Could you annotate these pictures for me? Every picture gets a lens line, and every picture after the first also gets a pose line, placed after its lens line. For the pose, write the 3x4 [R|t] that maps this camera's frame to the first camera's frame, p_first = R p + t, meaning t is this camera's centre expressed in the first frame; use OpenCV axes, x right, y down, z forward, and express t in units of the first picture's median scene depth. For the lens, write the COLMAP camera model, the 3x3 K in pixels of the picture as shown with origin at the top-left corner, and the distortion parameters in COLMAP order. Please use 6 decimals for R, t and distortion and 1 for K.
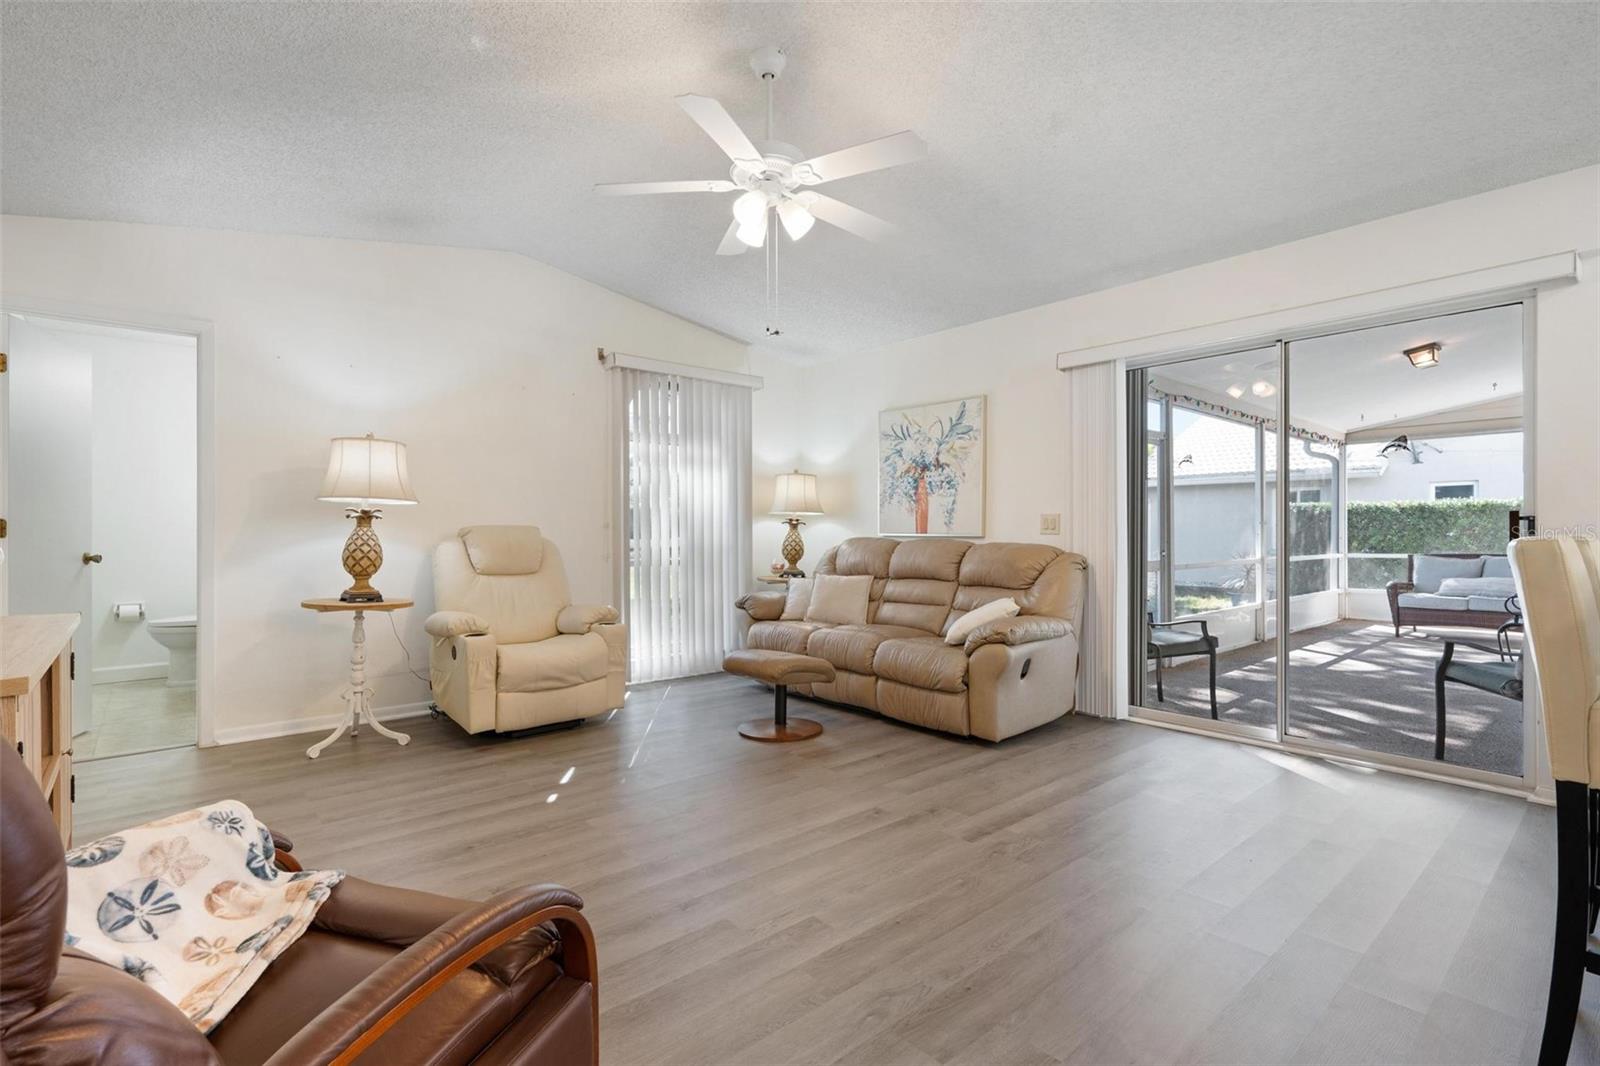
lens RADIAL K [[760.1, 0, 797.9], [0, 760.1, 527.0], [0, 0, 1]] dist [-0.003182, -0.000683]
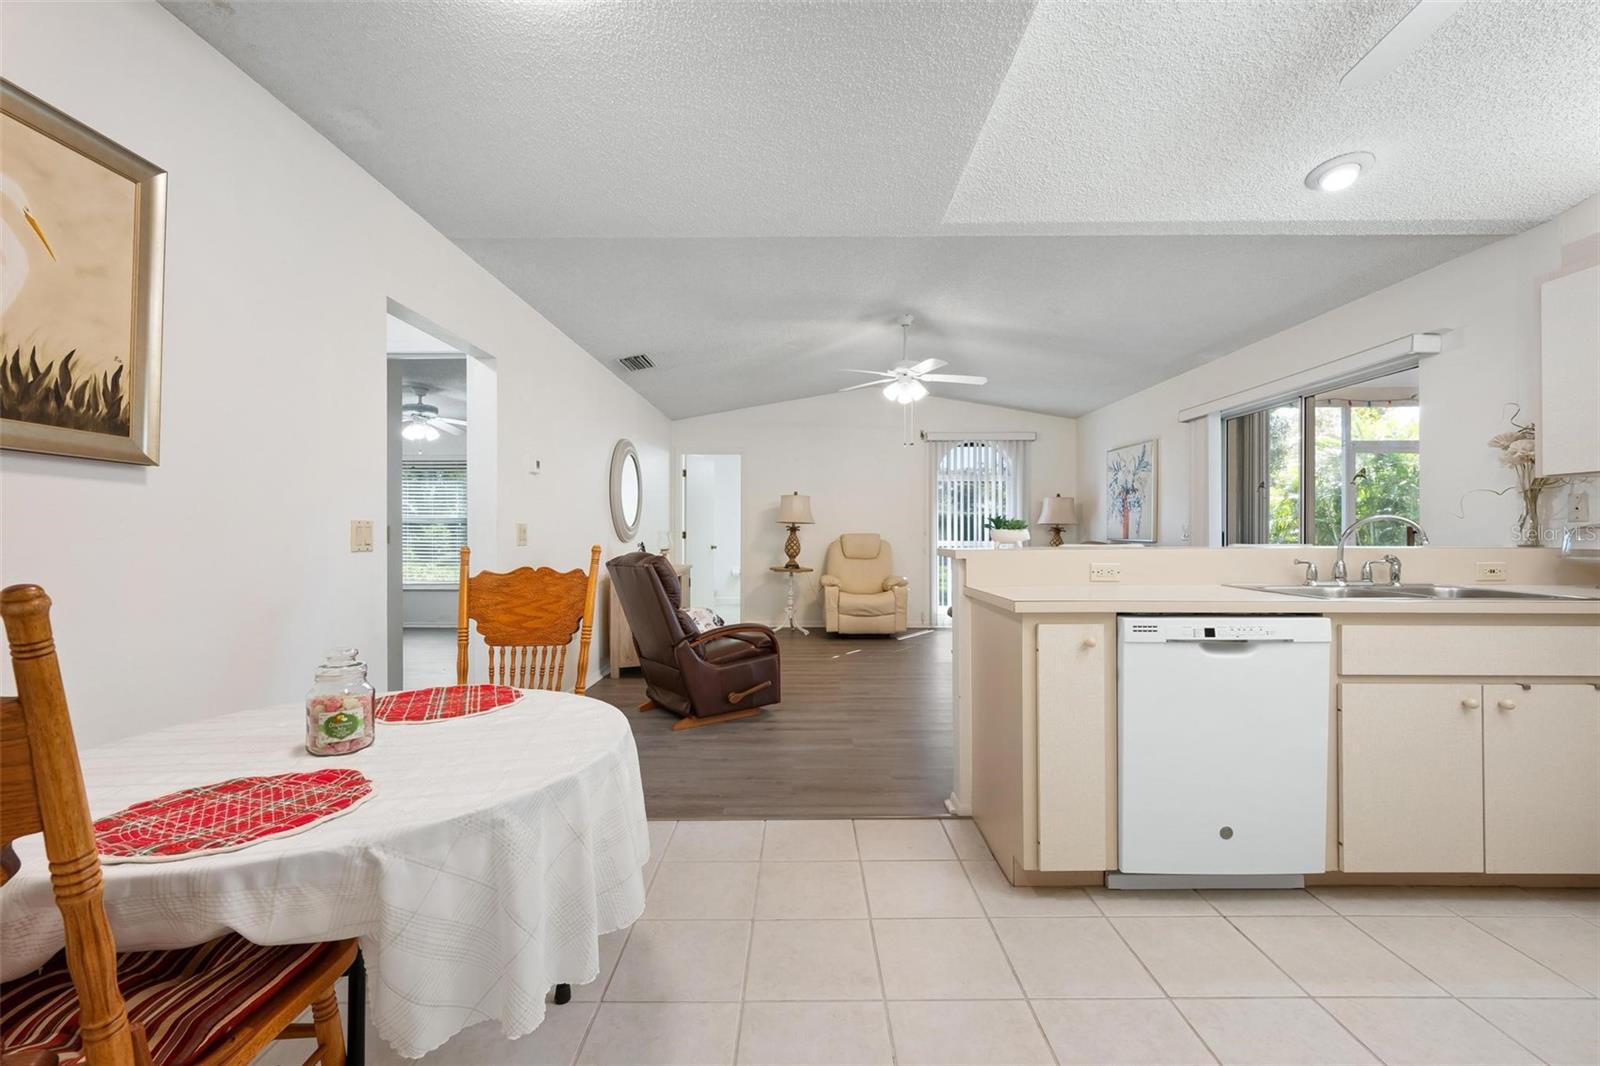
lens RADIAL K [[665.7, 0, 804.6], [0, 665.7, 528.1], [0, 0, 1]] dist [-0.002715, 0.000013]
pose [[0.756188, -0.005032, -0.654335, 0.602639], [0.001743, 0.999982, -0.005676, -0.005896], [0.654352, 0.003152, 0.756184, -0.364239]]
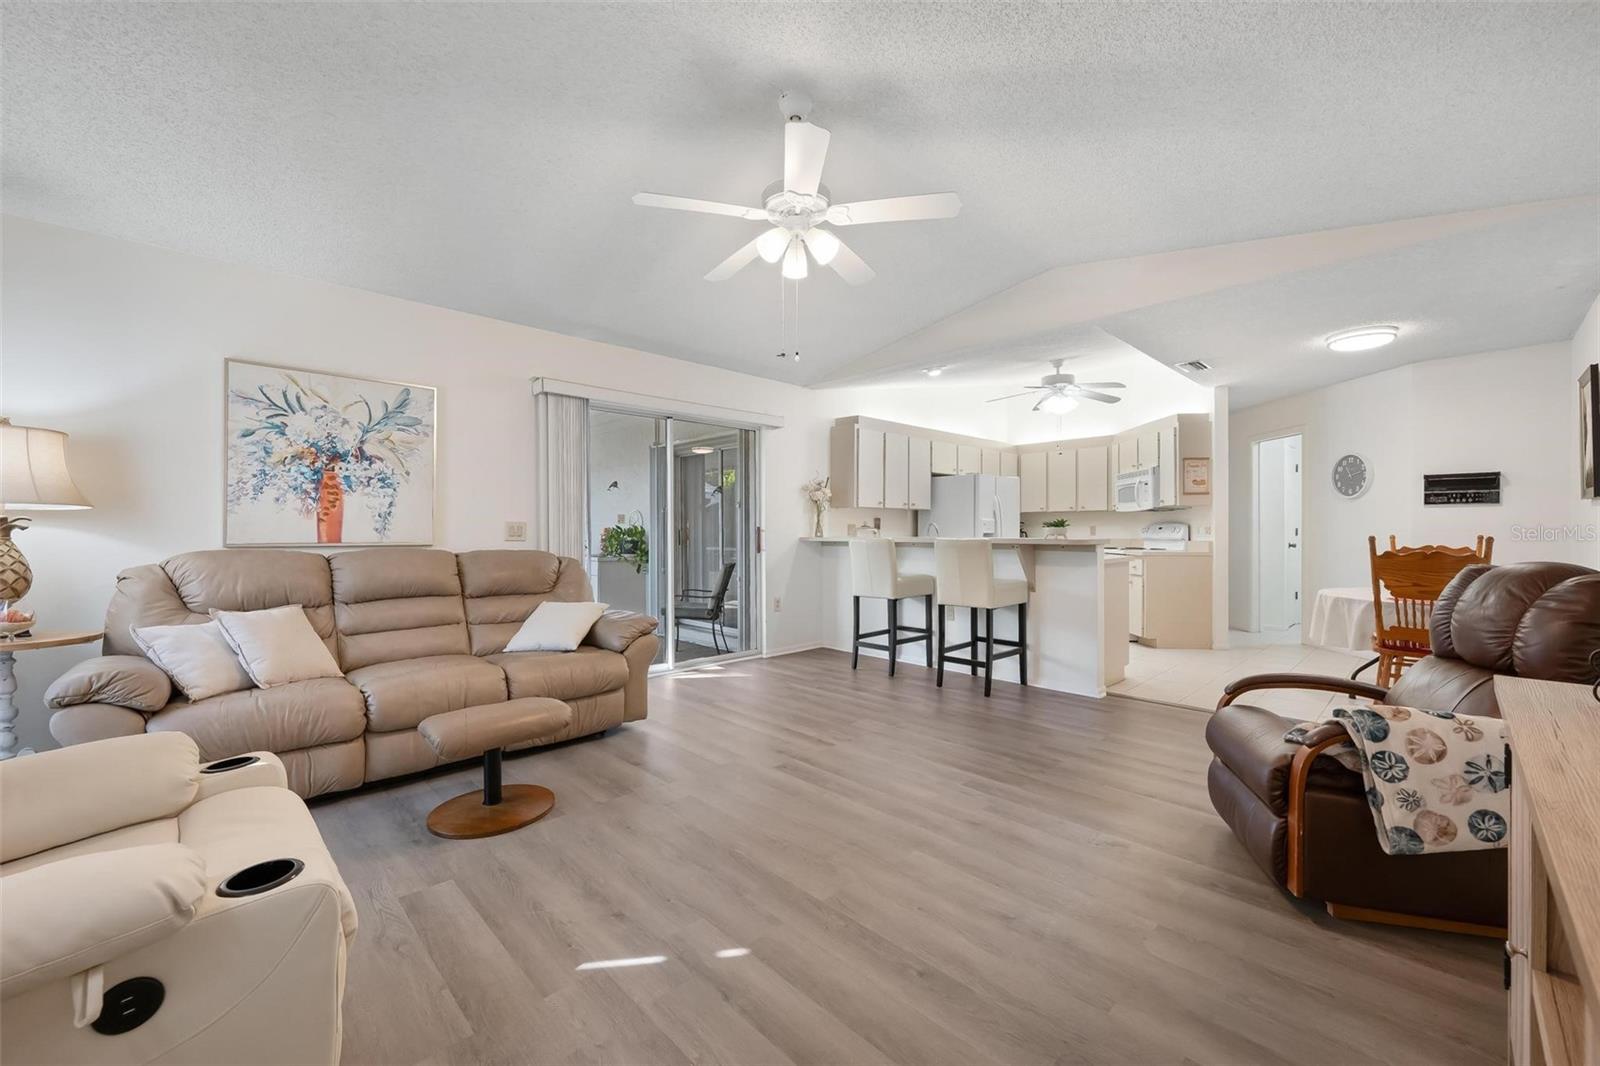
lens RADIAL K [[639.4, 0, 814.8], [0, 639.4, 527.8], [0, 0, 1]] dist [0.009351, -0.000250]
pose [[-0.073361, 0.006763, 0.997283, -0.597084], [0.001611, 0.999977, -0.006663, -0.001564], [-0.997304, 0.001118, -0.073370, 0.658935]]
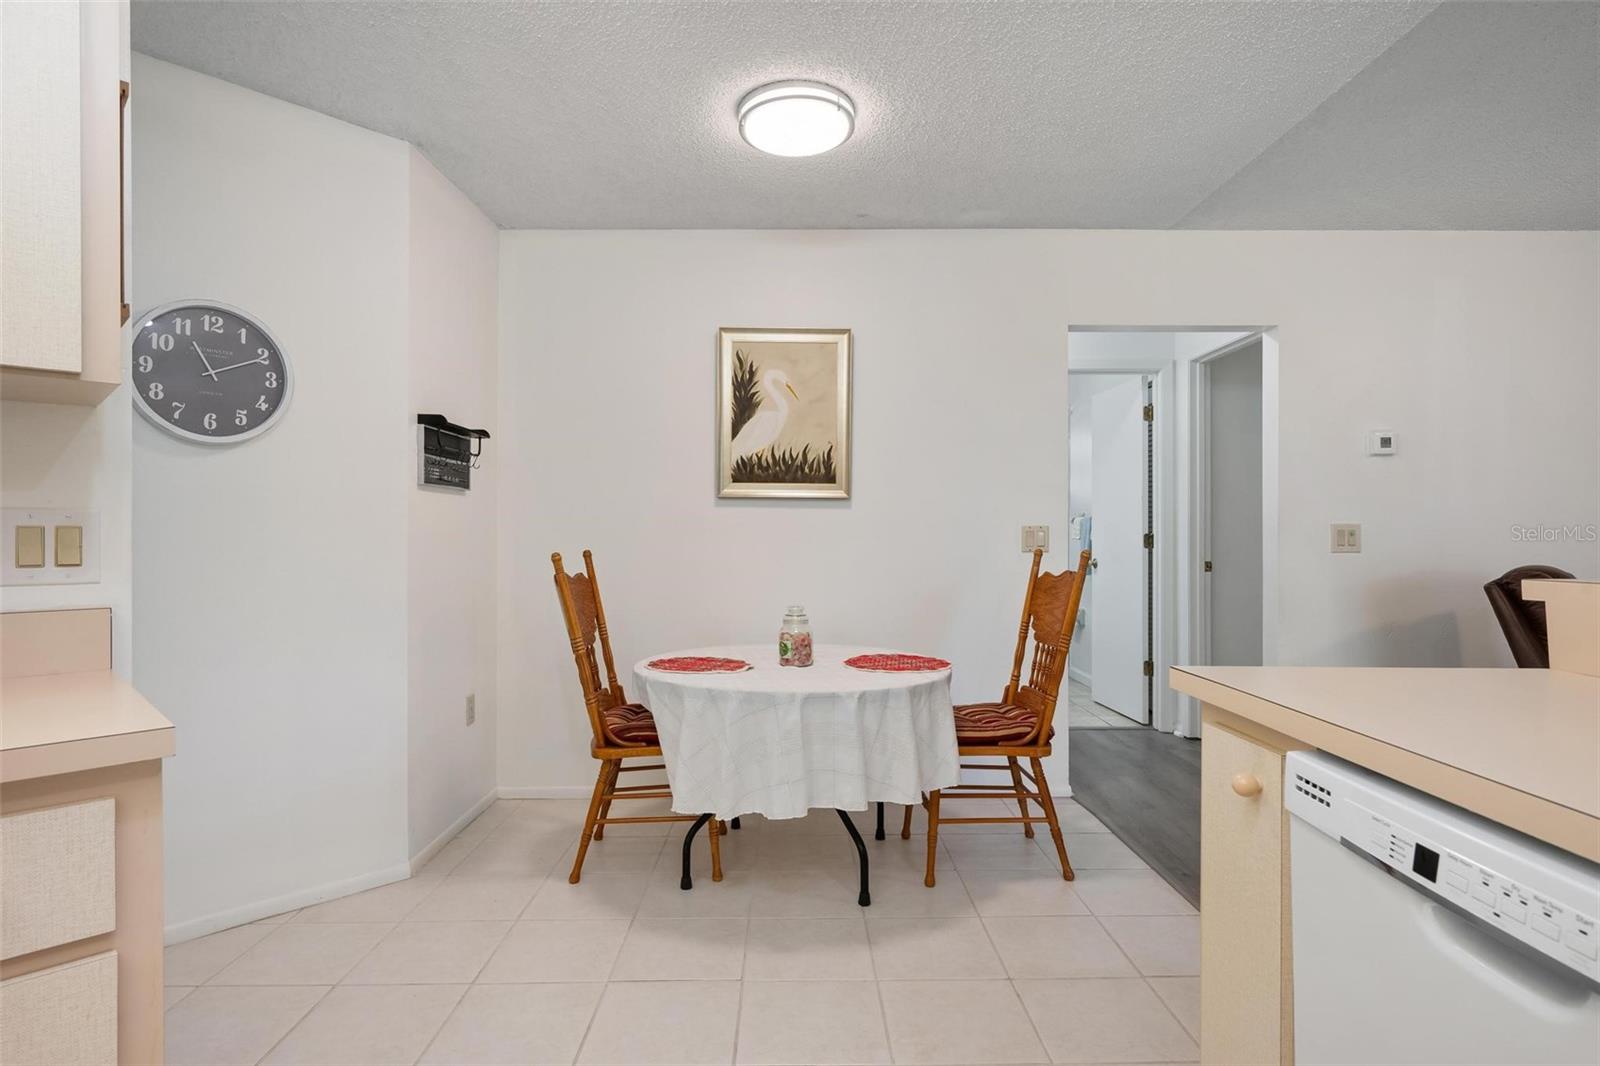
lens RADIAL K [[804.7, 0, 786.3], [0, 804.7, 535.0], [0, 0, 1]] dist [0.000957, -0.002541]
pose [[-0.651937, 0.001433, -0.758272, 0.723378], [0.002222, 0.999998, -0.000021, -0.006836], [0.758270, -0.001699, -0.651939, 0.128331]]
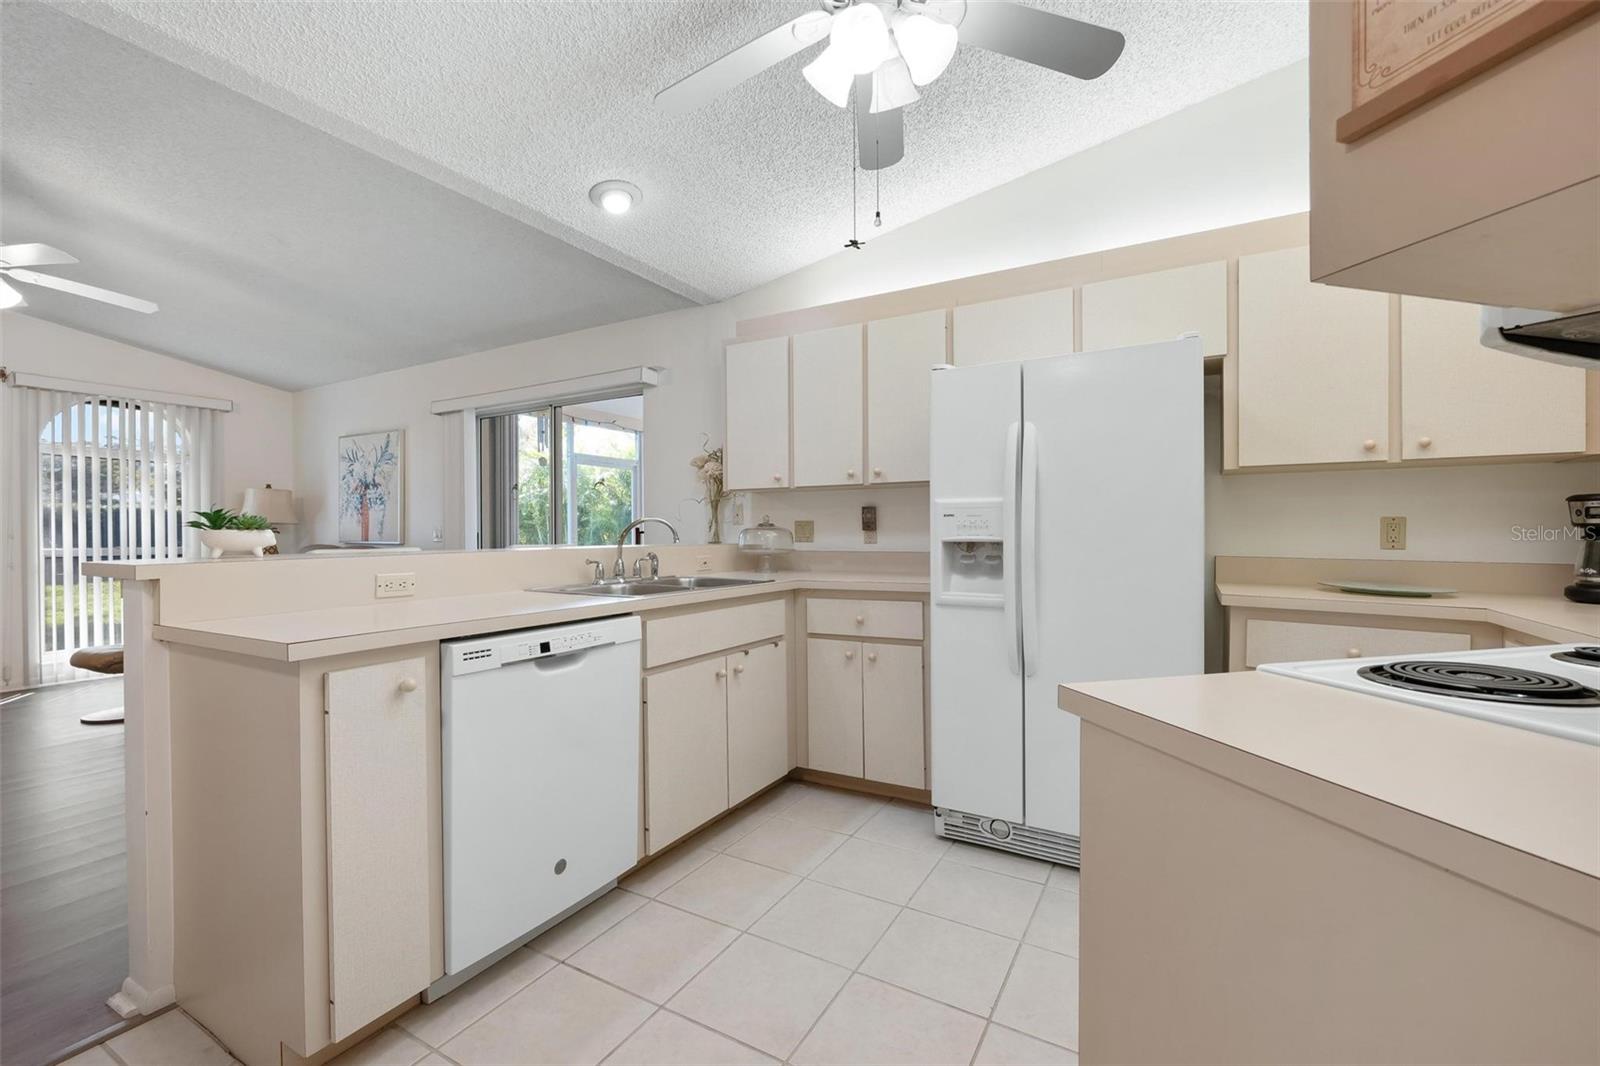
lens RADIAL K [[665.7, 0, 783.8], [0, 665.7, 534.4], [0, 0, 1]] dist [-0.002715, 0.000013]
pose [[0.942100, -0.005324, 0.335289, 0.522443], [0.003597, 0.999977, 0.005770, -0.006108], [-0.335312, -0.004230, 0.942098, -0.270359]]
